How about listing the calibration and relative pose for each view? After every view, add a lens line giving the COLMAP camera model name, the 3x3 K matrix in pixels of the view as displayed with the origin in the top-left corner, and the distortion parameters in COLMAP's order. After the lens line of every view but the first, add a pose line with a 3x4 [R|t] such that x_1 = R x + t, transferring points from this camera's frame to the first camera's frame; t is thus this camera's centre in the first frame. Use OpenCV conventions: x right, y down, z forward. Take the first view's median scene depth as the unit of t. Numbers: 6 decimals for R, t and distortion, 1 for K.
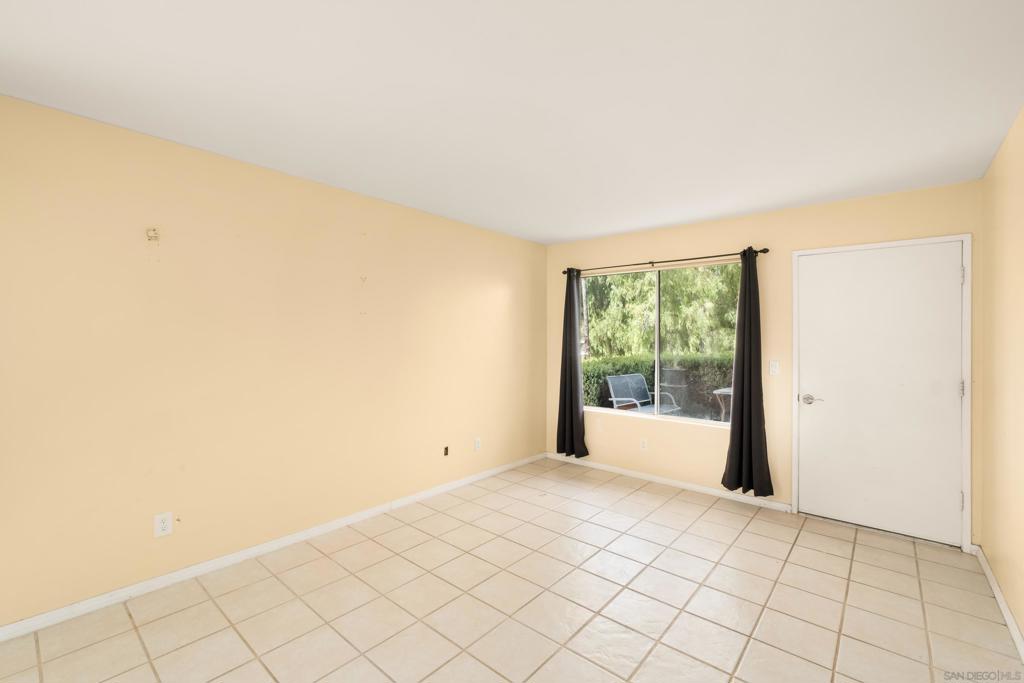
lens RADIAL K [[447.3, 0, 494.5], [0, 447.3, 321.0], [0, 0, 1]] dist [0.001188, 0.000263]
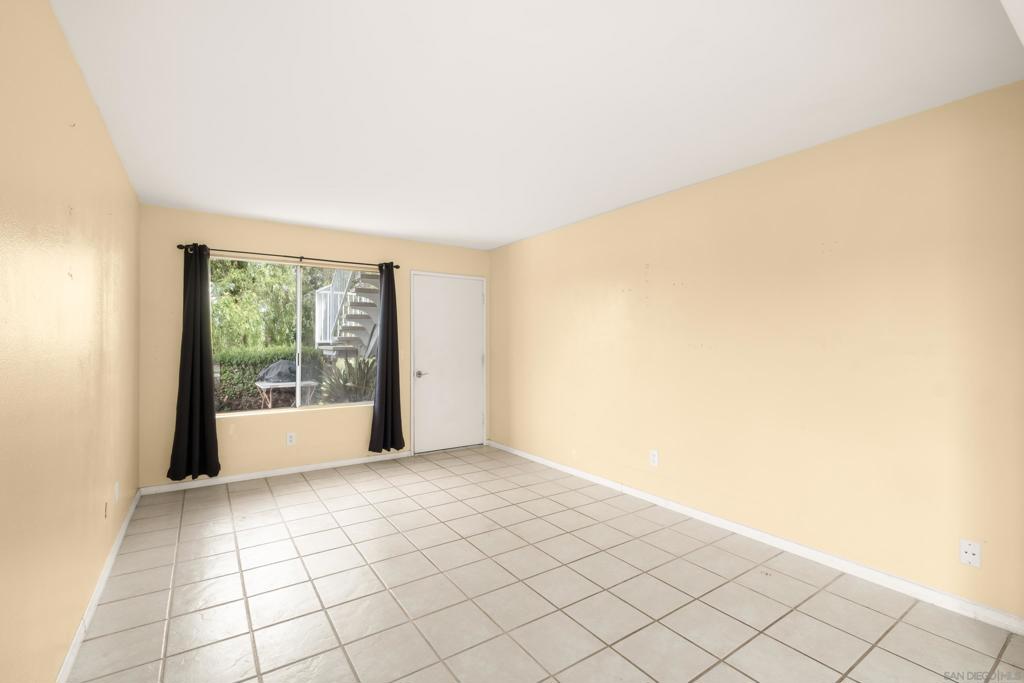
lens RADIAL K [[470.0, 0, 509.1], [0, 470.0, 331.5], [0, 0, 1]] dist [0.002337, 0.000213]
pose [[0.235248, 0.011406, 0.971868, -0.627997], [-0.031537, 0.999494, -0.004096, 0.028611], [-0.971424, -0.029687, 0.235489, 0.317535]]
